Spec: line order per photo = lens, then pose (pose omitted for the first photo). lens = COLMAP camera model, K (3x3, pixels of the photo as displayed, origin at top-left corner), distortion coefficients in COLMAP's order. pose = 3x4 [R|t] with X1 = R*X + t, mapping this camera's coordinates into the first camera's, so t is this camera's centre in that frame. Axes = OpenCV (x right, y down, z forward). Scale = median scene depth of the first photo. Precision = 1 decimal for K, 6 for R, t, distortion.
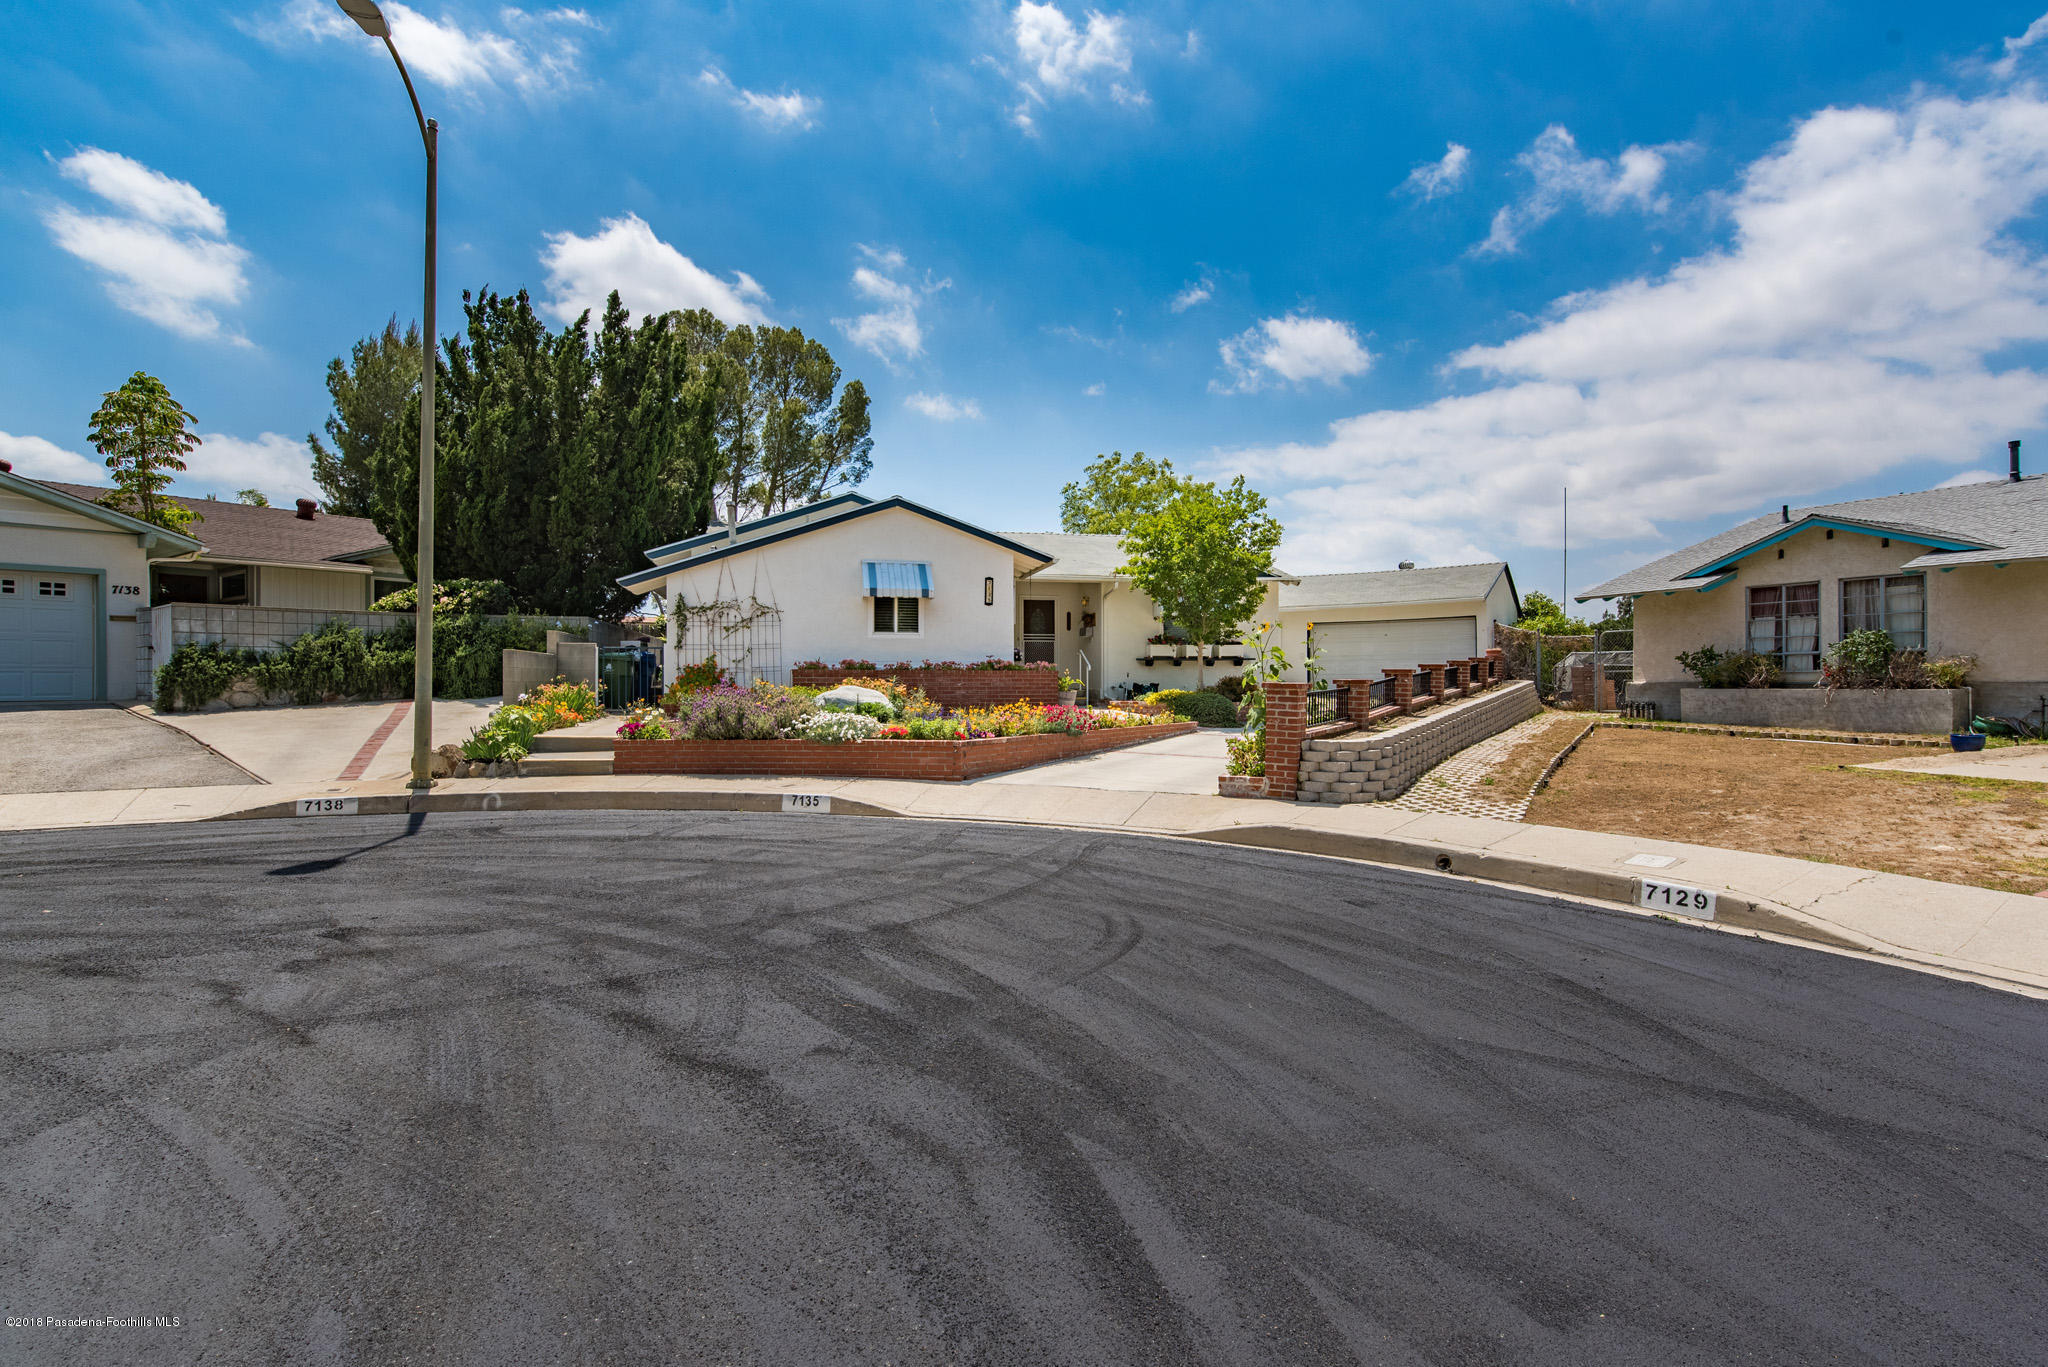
lens RADIAL K [[976.1, 0, 1024.0], [0, 976.1, 683.5], [0, 0, 1]] dist [-0.002013, -0.000305]
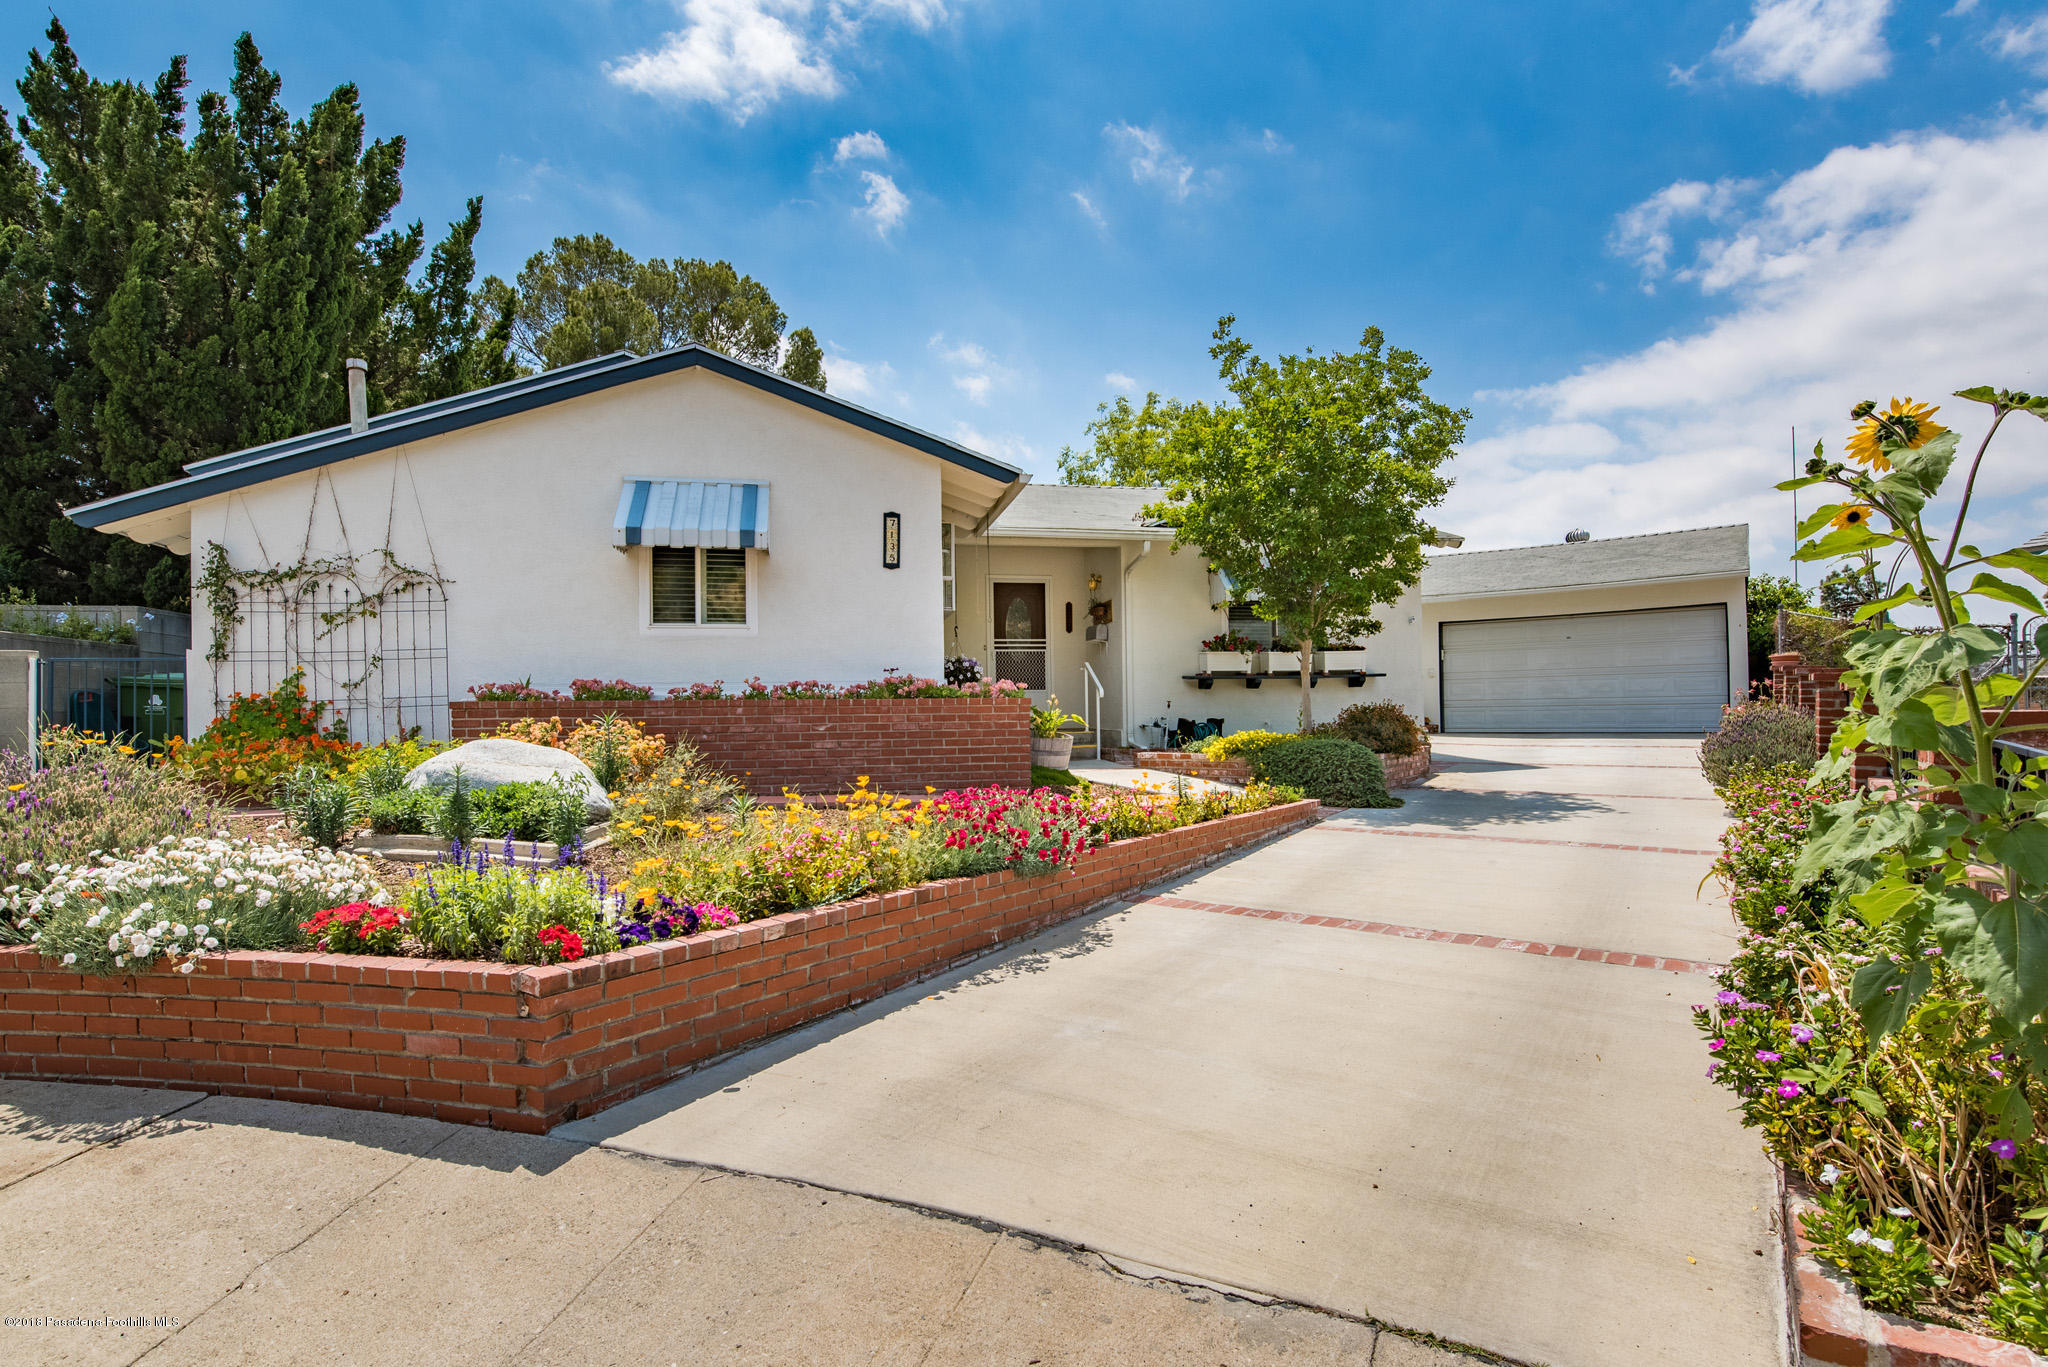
lens RADIAL K [[1023.2, 0, 1037.0], [0, 1023.2, 706.6], [0, 0, 1]] dist [-0.002356, -0.001684]
pose [[0.999843, -0.012399, -0.012666, 0.043974], [0.012292, 0.999888, -0.008514, -0.004092], [0.012770, 0.008357, 0.999884, 0.479023]]
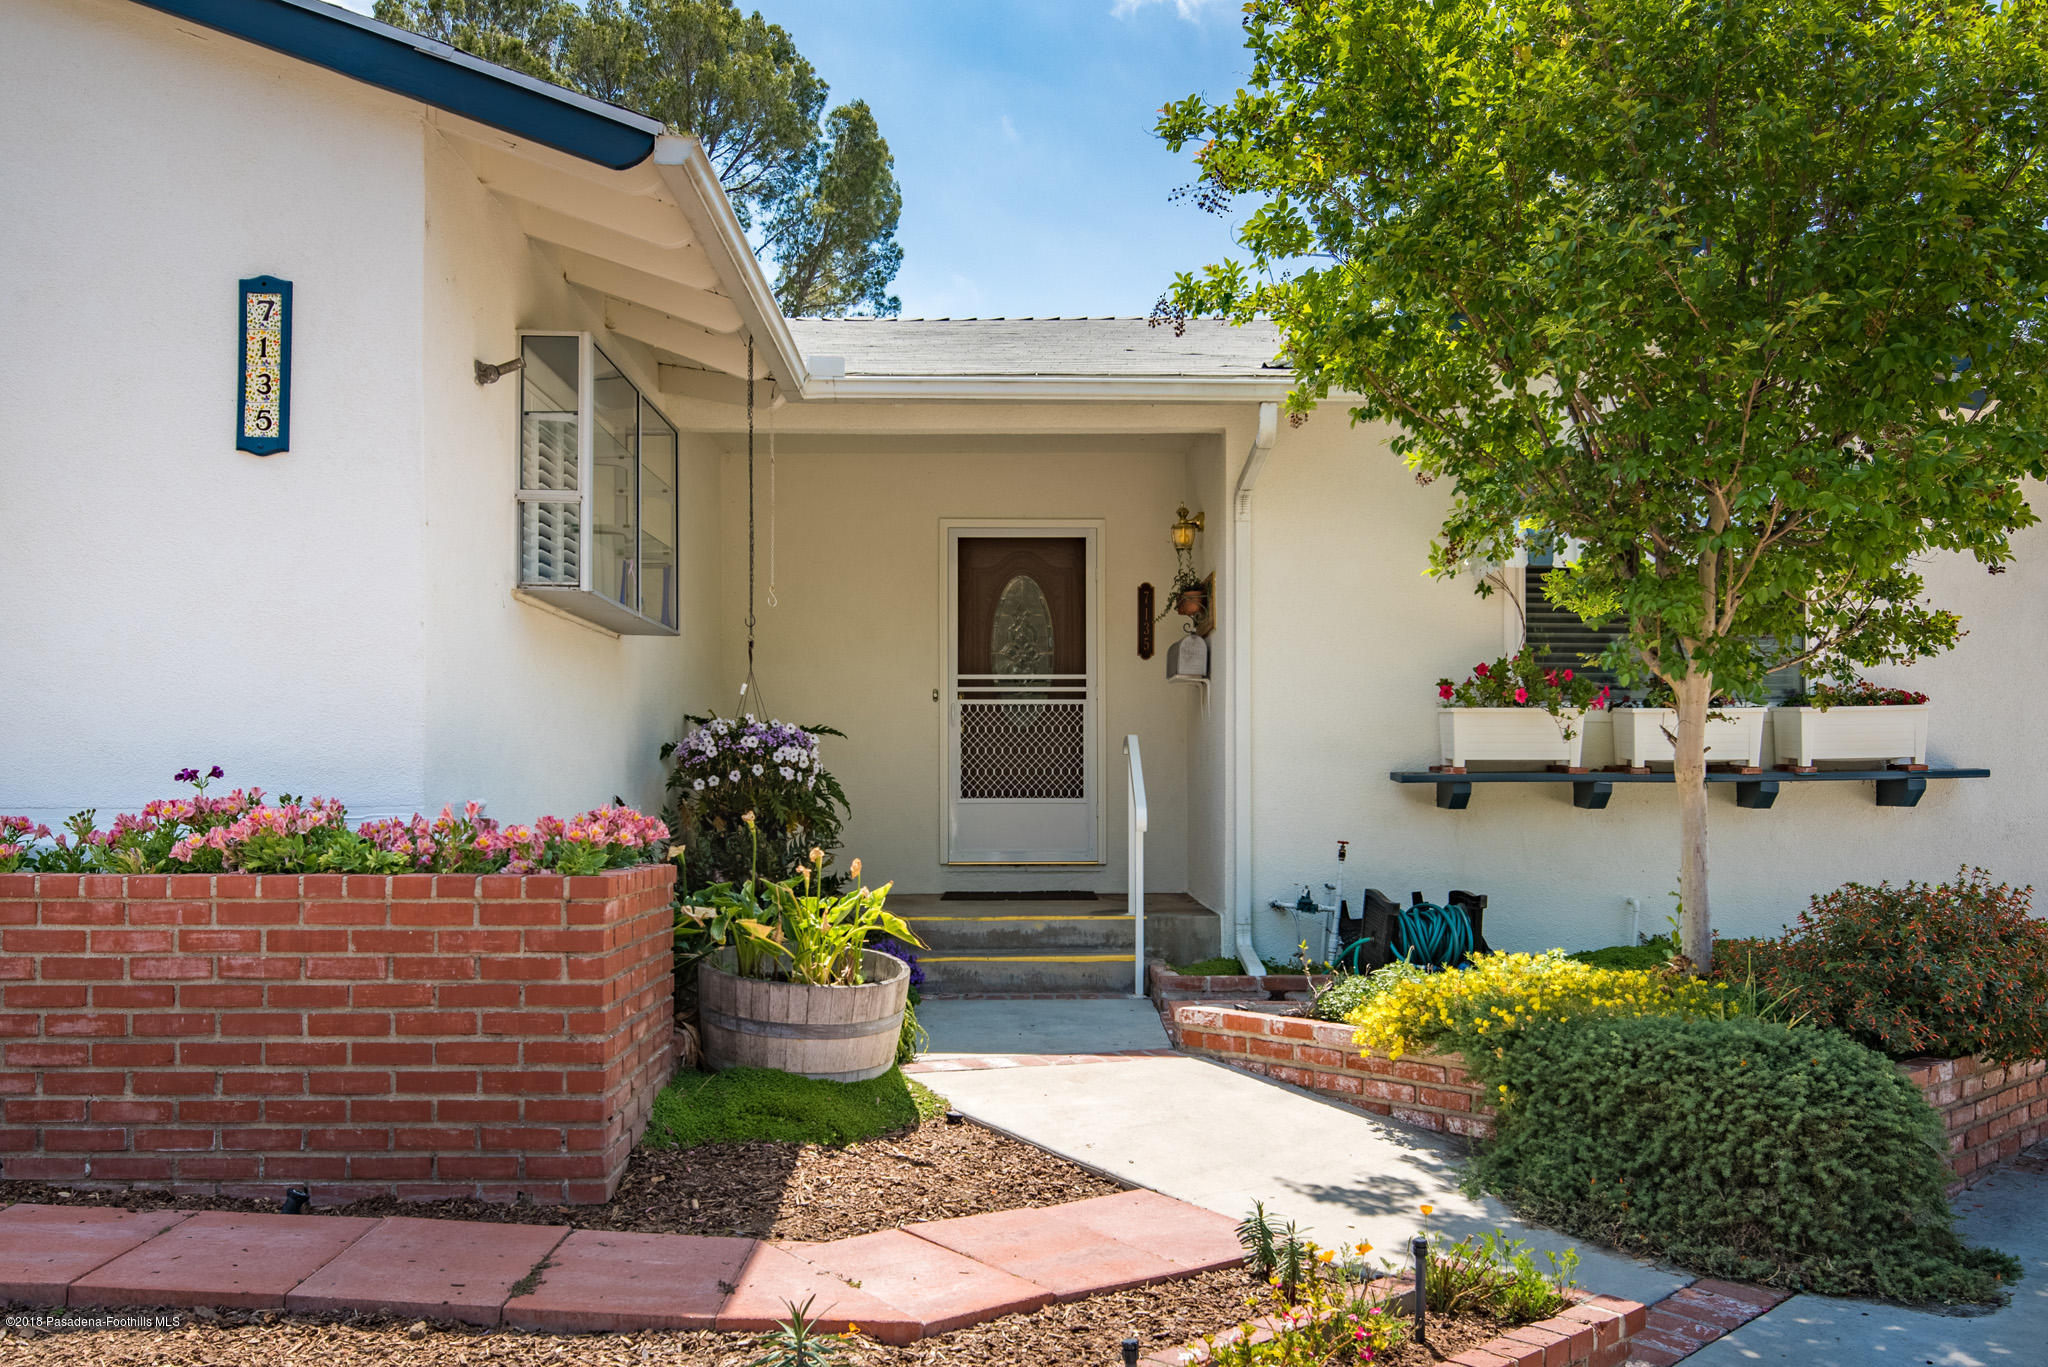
lens RADIAL K [[1685.4, 0, 1033.2], [0, 1685.4, 805.7], [0, 0, 1]] dist [-0.010125, -0.001291]
pose [[0.975956, 0.001533, -0.217961, 0.146399], [-0.001053, 0.999997, 0.002319, -0.023367], [0.217963, -0.002033, 0.975955, 0.759854]]
